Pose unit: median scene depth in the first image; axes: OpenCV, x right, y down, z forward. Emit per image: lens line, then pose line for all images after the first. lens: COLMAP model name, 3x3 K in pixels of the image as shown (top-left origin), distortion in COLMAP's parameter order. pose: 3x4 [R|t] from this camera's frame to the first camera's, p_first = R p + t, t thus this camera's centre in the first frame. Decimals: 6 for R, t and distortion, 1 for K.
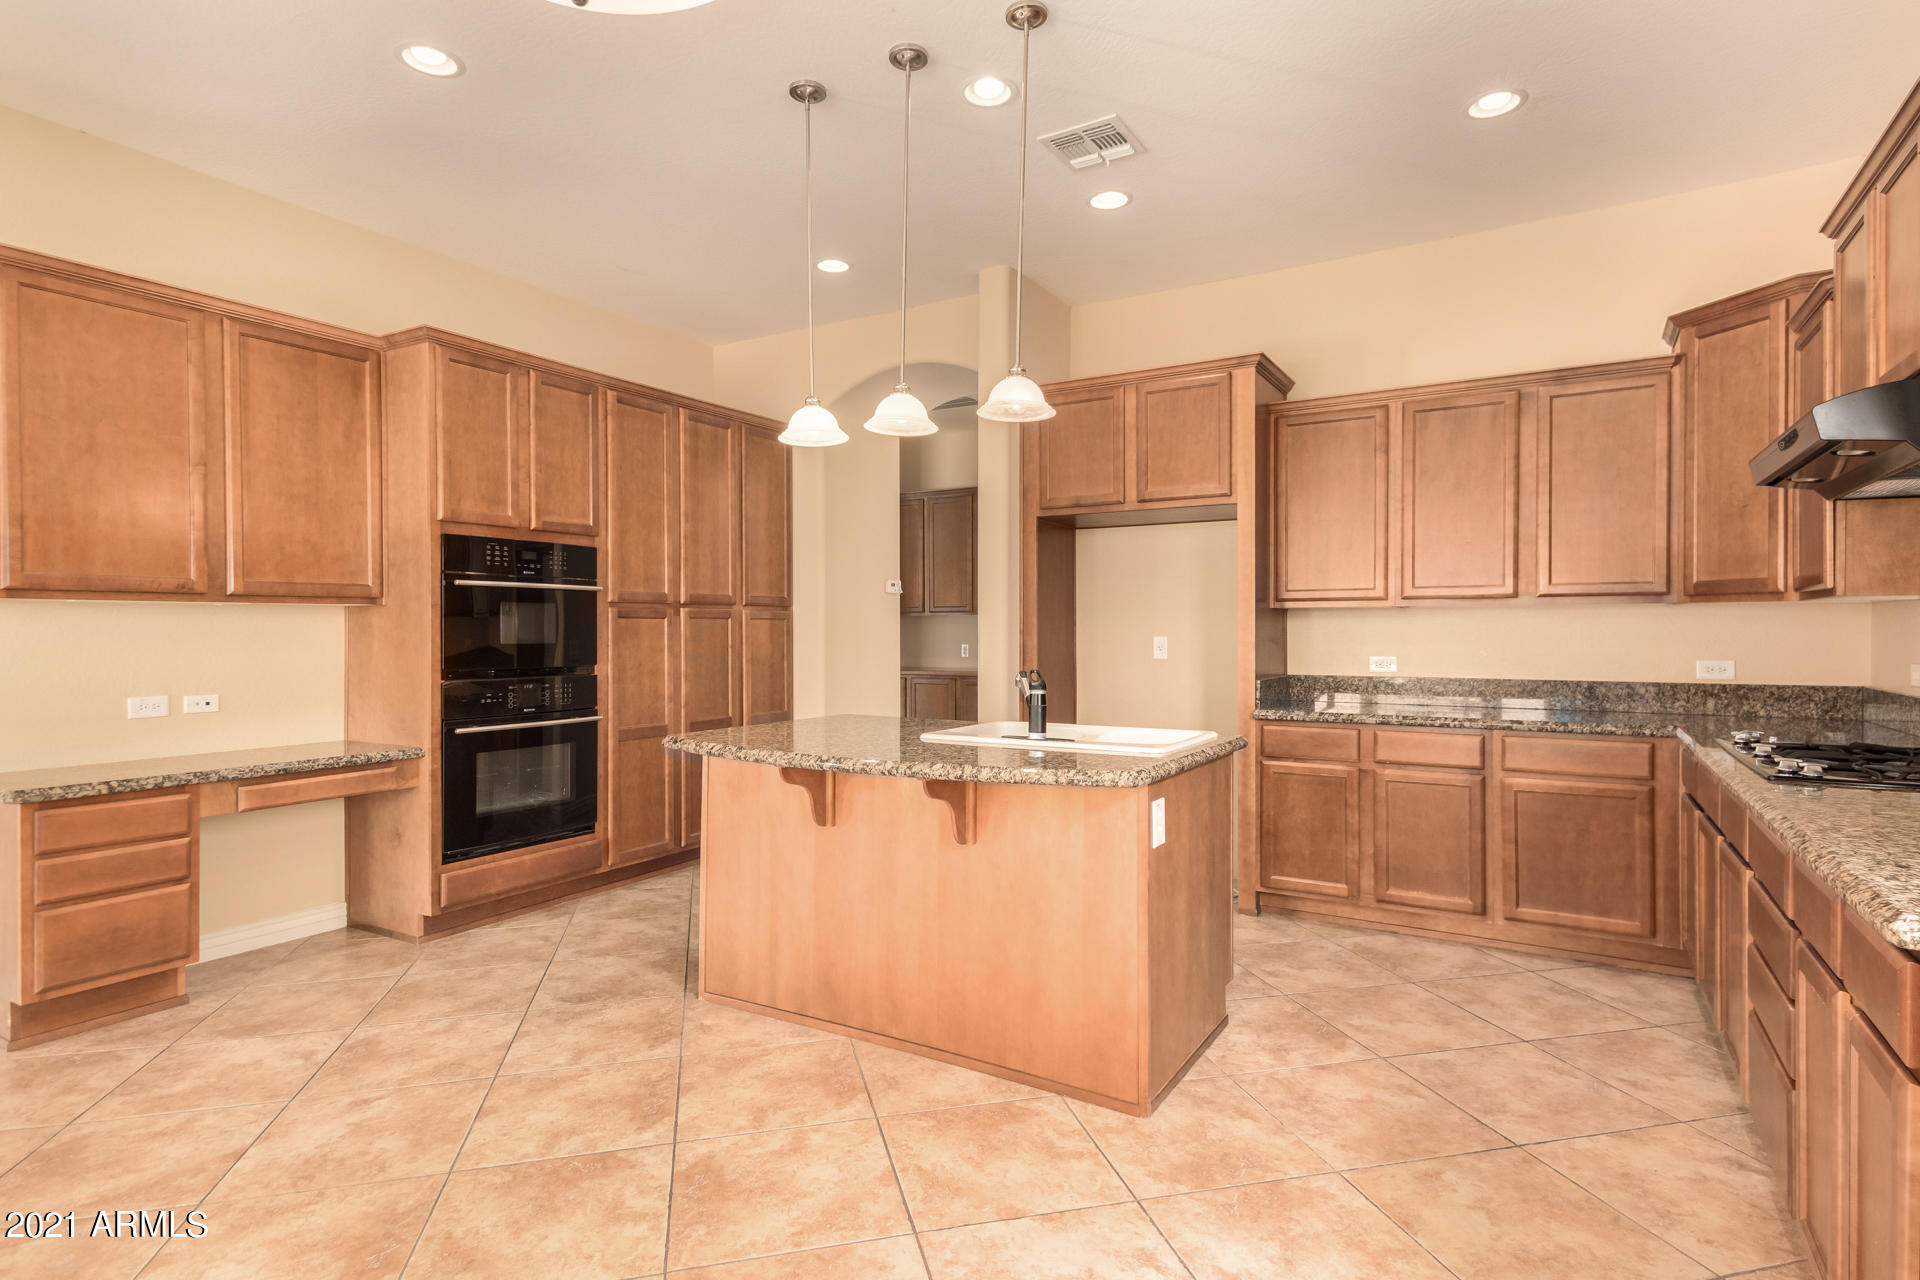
lens RADIAL K [[995.4, 0, 961.8], [0, 995.4, 633.7], [0, 0, 1]] dist [0.013166, -0.002224]
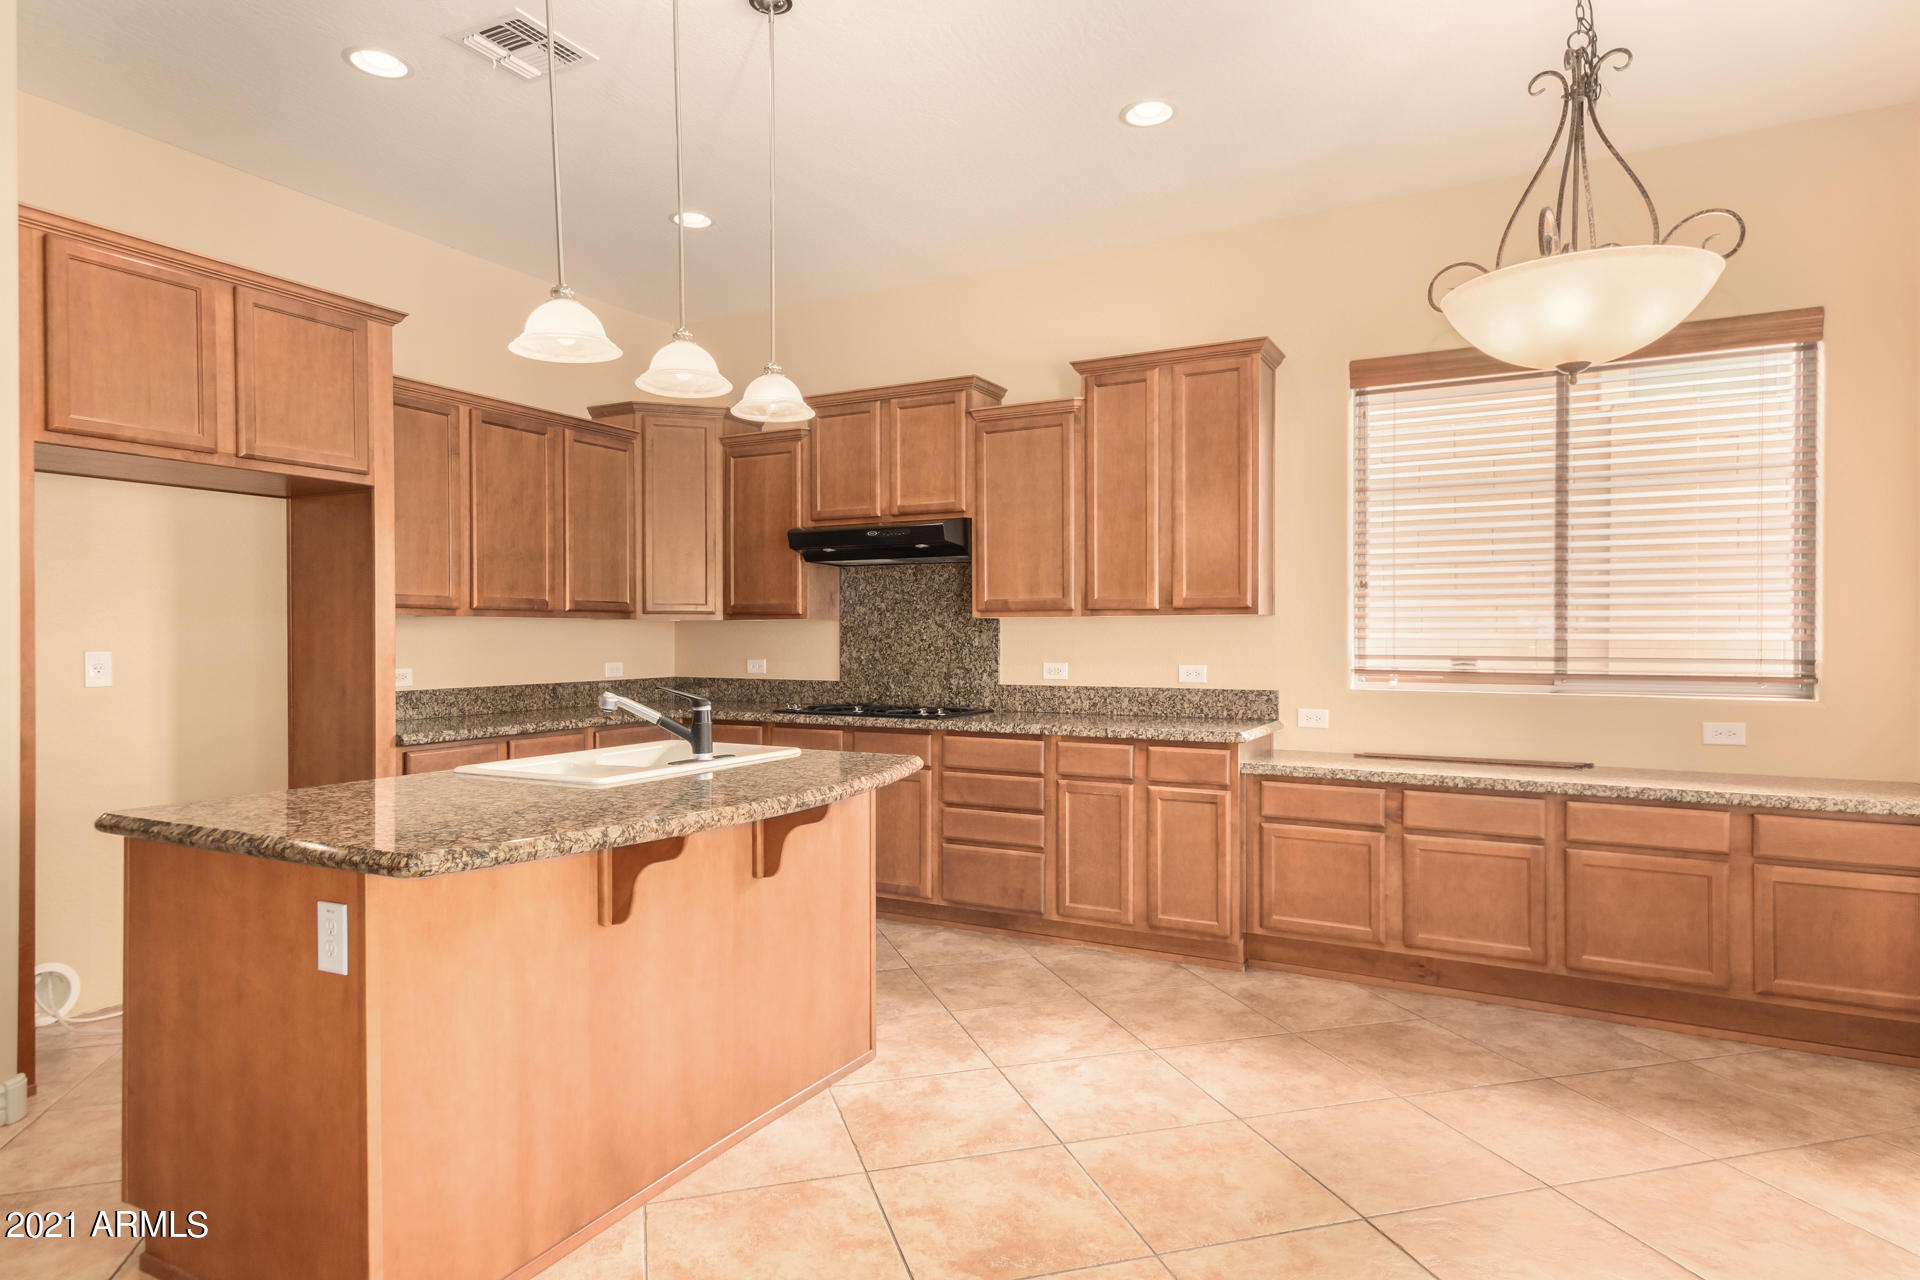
lens RADIAL K [[1088.0, 0, 955.5], [0, 1088.0, 634.3], [0, 0, 1]] dist [0.020476, 0.001687]
pose [[-0.054145, 0.003337, 0.998528, -0.692497], [0.005177, 0.999982, -0.003061, -0.003787], [-0.998520, 0.005004, -0.054161, 0.612235]]
